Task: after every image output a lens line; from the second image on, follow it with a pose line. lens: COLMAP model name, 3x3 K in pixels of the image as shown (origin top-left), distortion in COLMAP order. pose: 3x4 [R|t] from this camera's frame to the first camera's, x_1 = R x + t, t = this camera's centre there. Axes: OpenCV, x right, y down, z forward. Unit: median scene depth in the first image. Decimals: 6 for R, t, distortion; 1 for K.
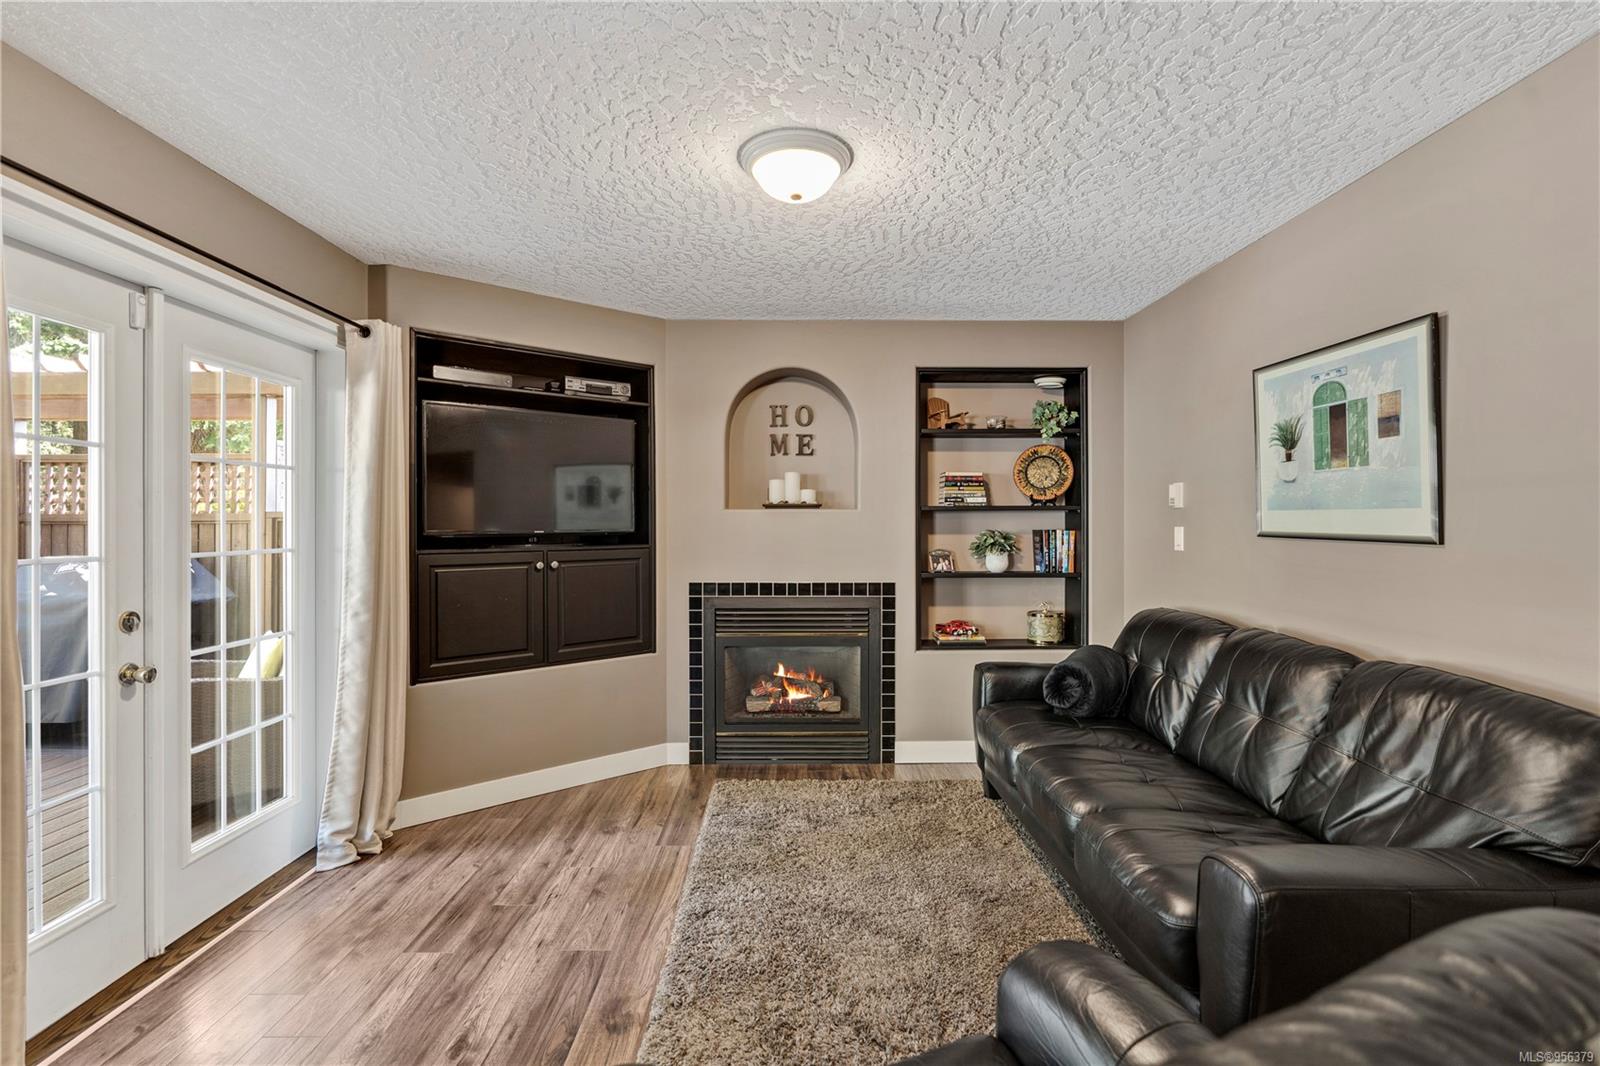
lens RADIAL K [[724.7, 0, 799.4], [0, 724.7, 523.3], [0, 0, 1]] dist [-0.004889, 0.000376]
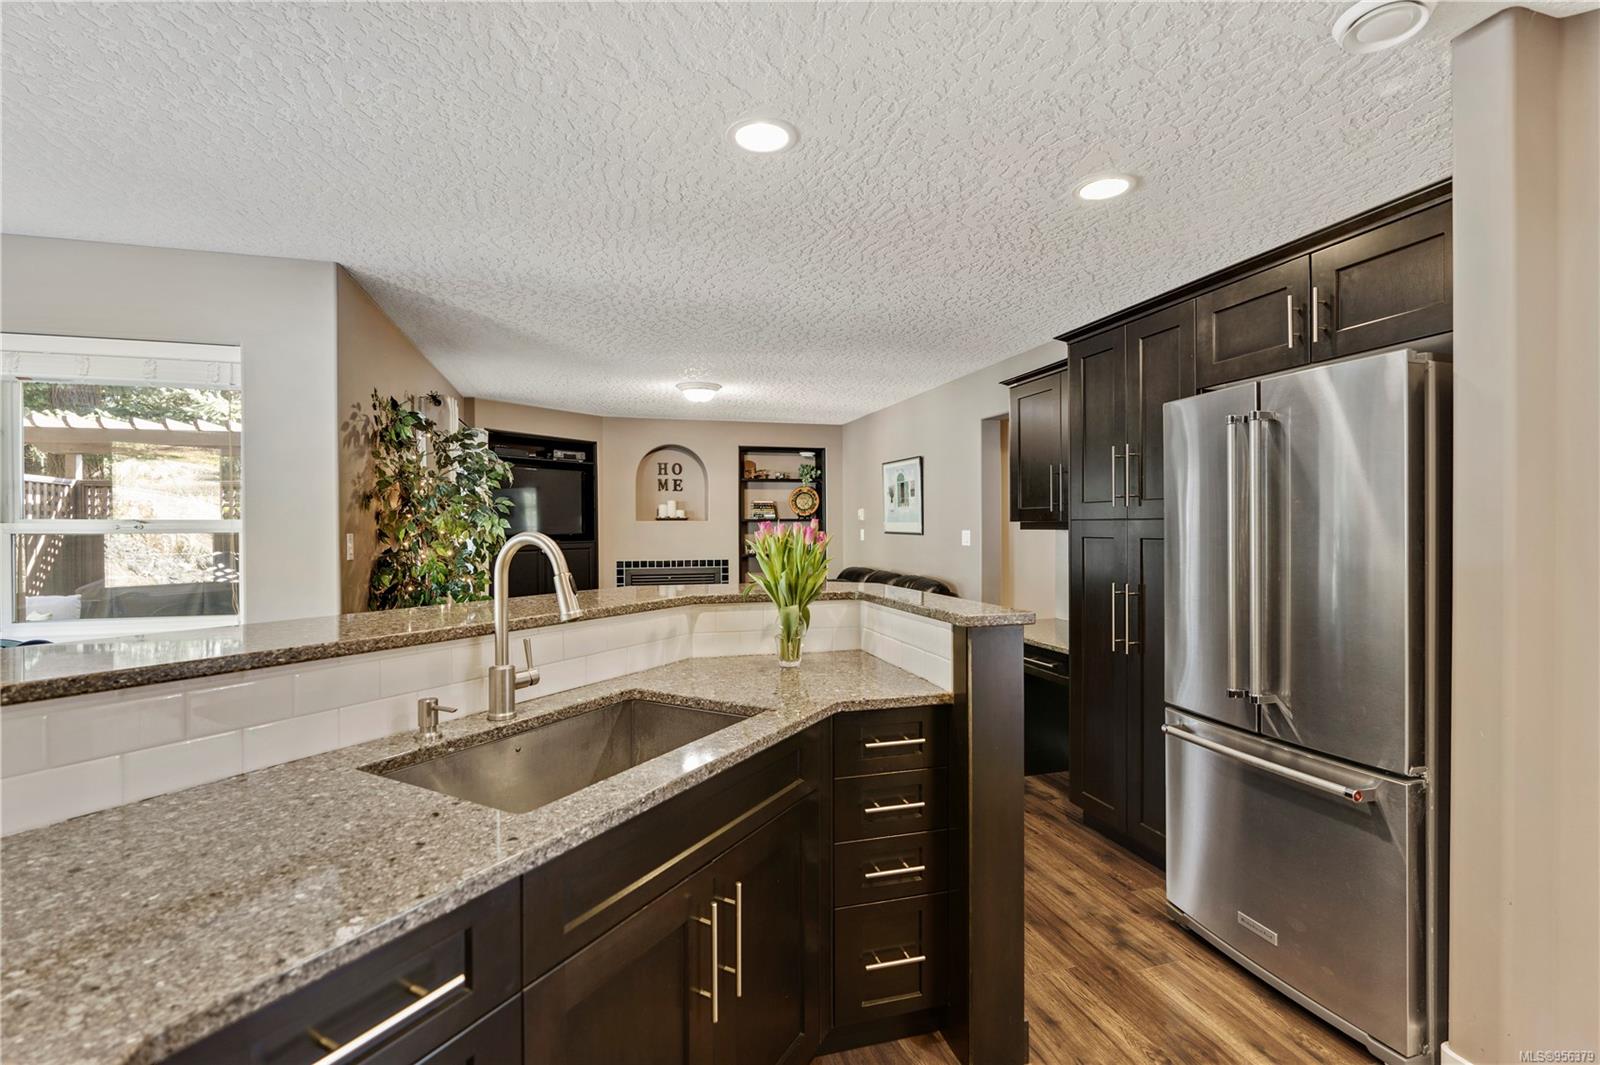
lens RADIAL K [[724.7, 0, 800.0], [0, 724.7, 531.0], [0, 0, 1]] dist [-0.004889, 0.000376]
pose [[0.964377, -0.004489, 0.264494, -0.181073], [0.003229, 0.999981, 0.005197, -0.001840], [-0.264513, -0.004158, 0.964373, -0.846692]]
